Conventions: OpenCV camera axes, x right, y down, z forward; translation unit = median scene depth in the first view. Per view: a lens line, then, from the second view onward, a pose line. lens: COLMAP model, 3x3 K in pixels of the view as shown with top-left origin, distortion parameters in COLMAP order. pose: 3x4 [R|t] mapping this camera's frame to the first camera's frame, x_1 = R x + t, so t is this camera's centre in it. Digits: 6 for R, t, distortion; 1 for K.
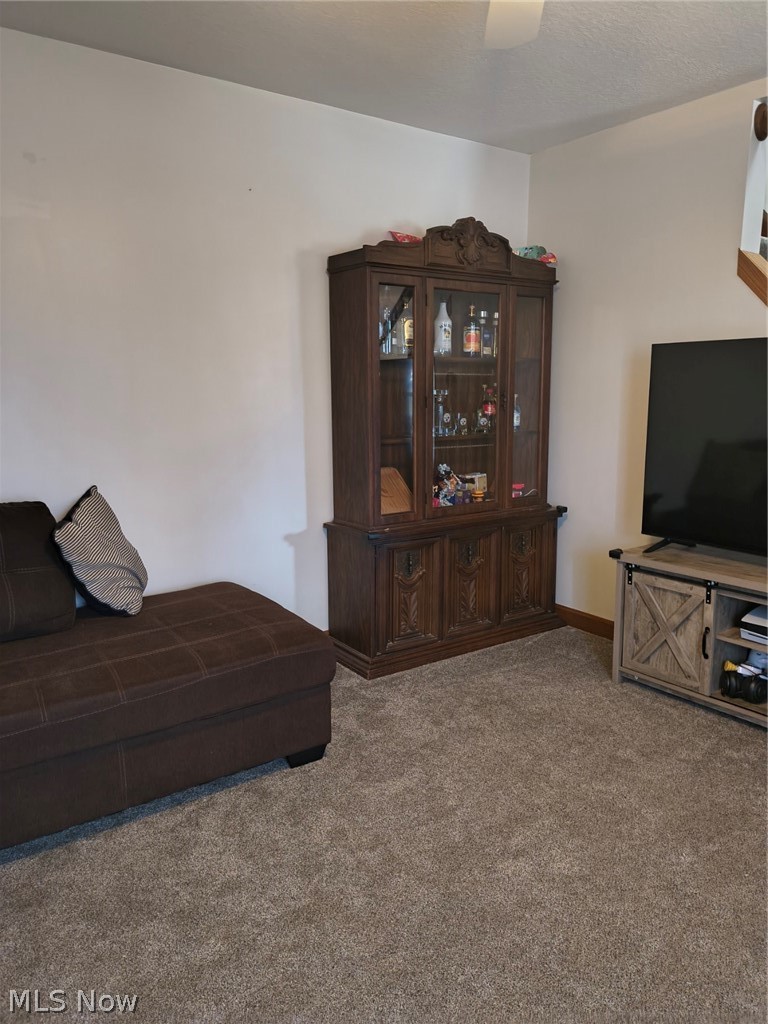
lens RADIAL K [[772.4, 0, 384.0], [0, 772.4, 512.0], [0, 0, 1]] dist [0.027791, -0.008872]
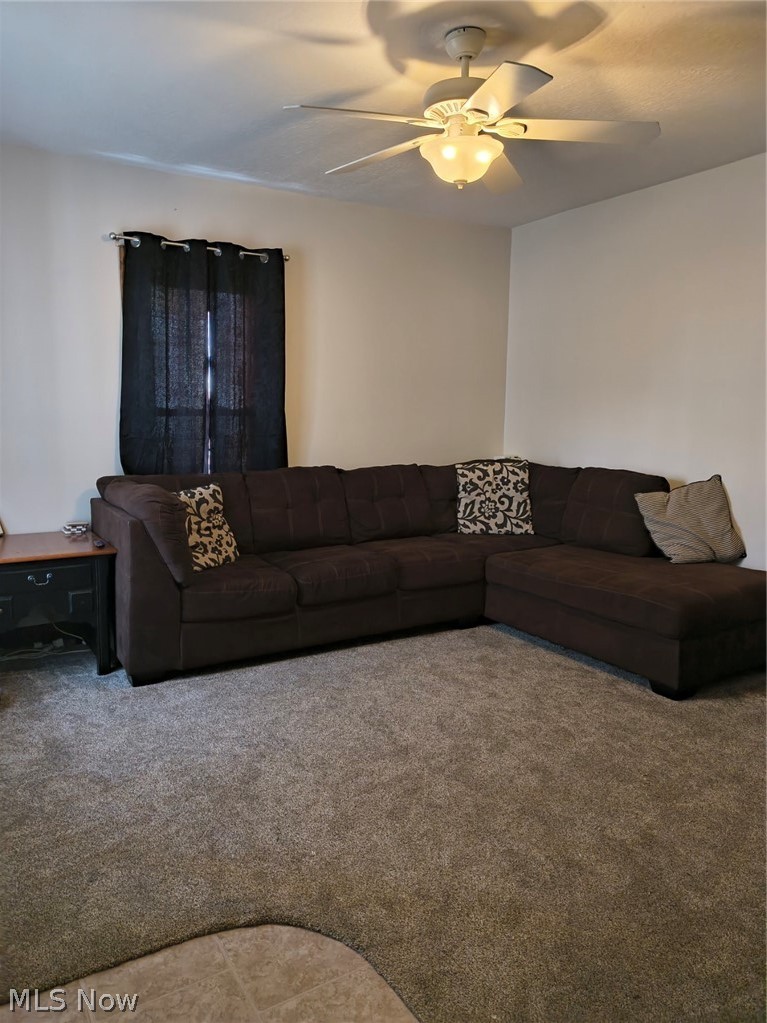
lens RADIAL K [[758.3, 0, 383.5], [0, 758.3, 511.5], [0, 0, 1]] dist [-0.003103, -0.001250]
pose [[-0.056945, 0.147030, -0.987491, 1.219761], [-0.180806, 0.971223, 0.155034, -0.091056], [0.981869, 0.187373, -0.028722, 0.562504]]
